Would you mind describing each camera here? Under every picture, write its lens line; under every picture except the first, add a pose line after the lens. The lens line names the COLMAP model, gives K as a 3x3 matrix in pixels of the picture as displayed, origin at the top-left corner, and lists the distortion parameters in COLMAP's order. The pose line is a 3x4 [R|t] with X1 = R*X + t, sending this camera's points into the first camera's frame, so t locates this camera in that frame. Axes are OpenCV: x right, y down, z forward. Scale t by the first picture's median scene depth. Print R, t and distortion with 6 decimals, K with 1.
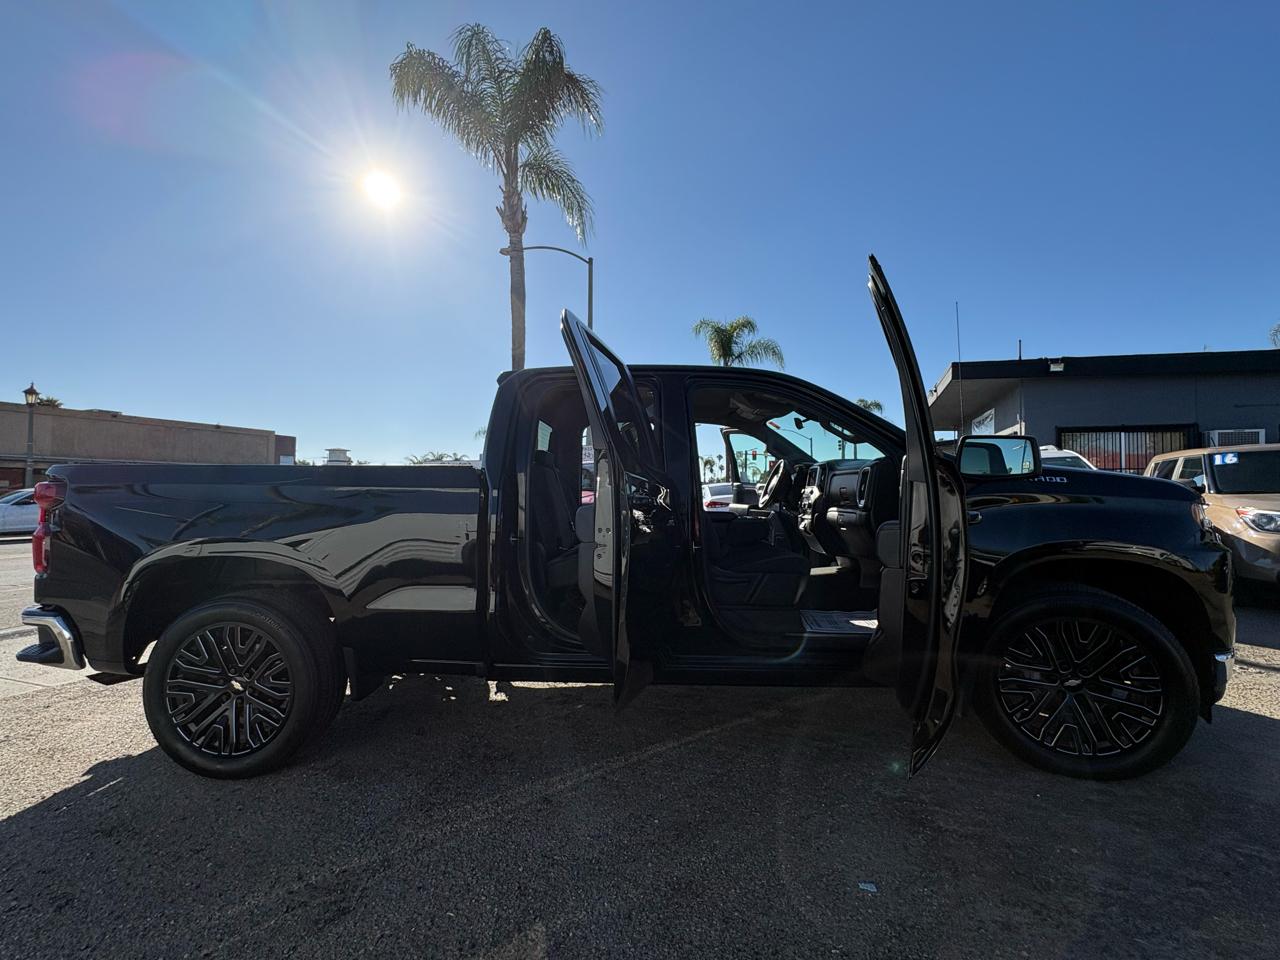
lens RADIAL K [[551.4, 0, 640.0], [0, 551.4, 480.0], [0, 0, 1]] dist [-0.001588, 0.000881]
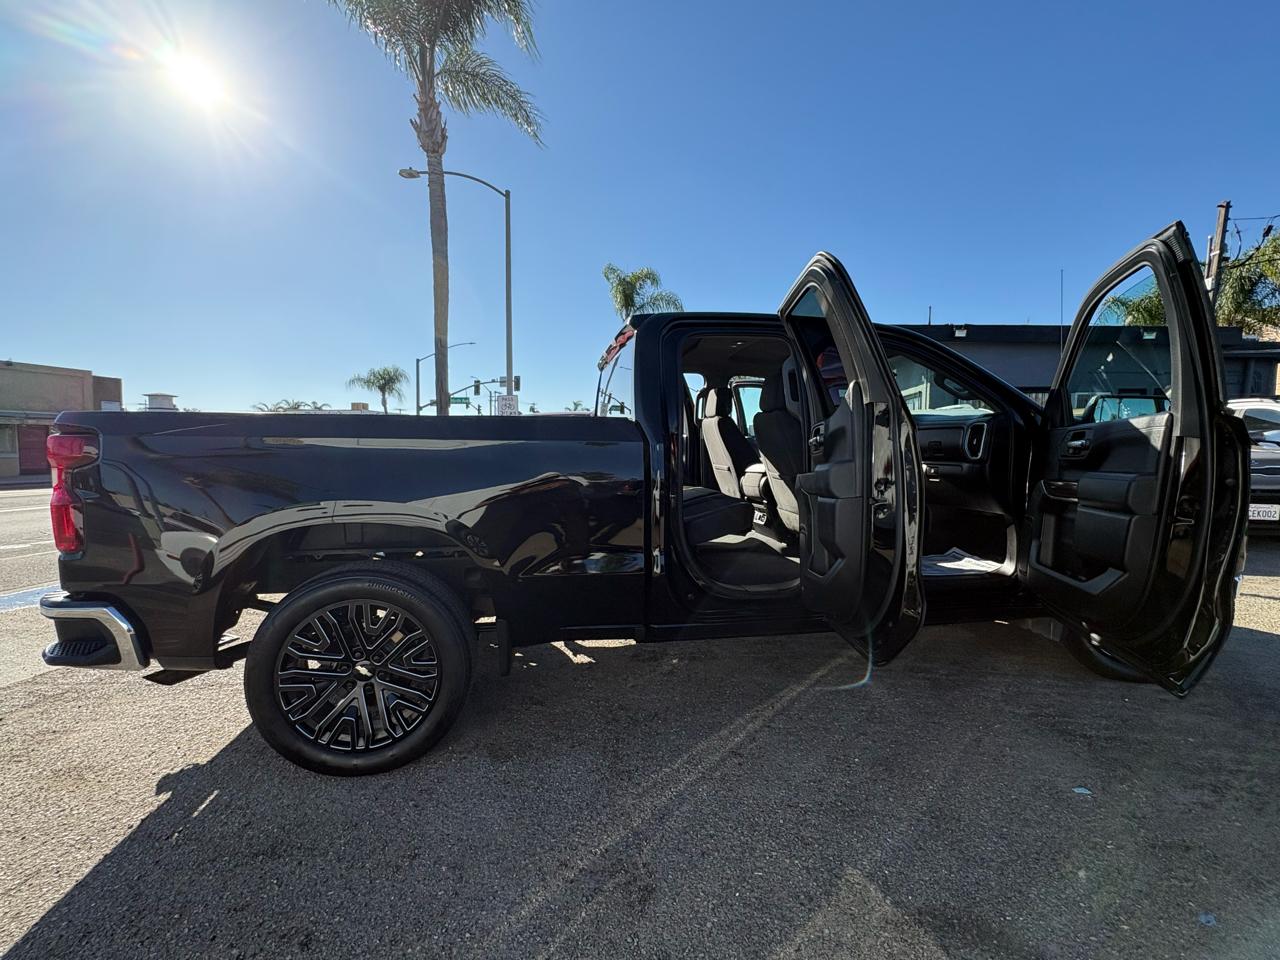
lens RADIAL K [[550.3, 0, 636.3], [0, 550.3, 481.2], [0, 0, 1]] dist [0.000130, -0.000254]
pose [[0.976505, -0.014945, 0.214977, -0.133144], [-0.004102, 0.996123, 0.087881, -0.000113], [-0.215457, -0.086698, 0.972657, 0.025670]]
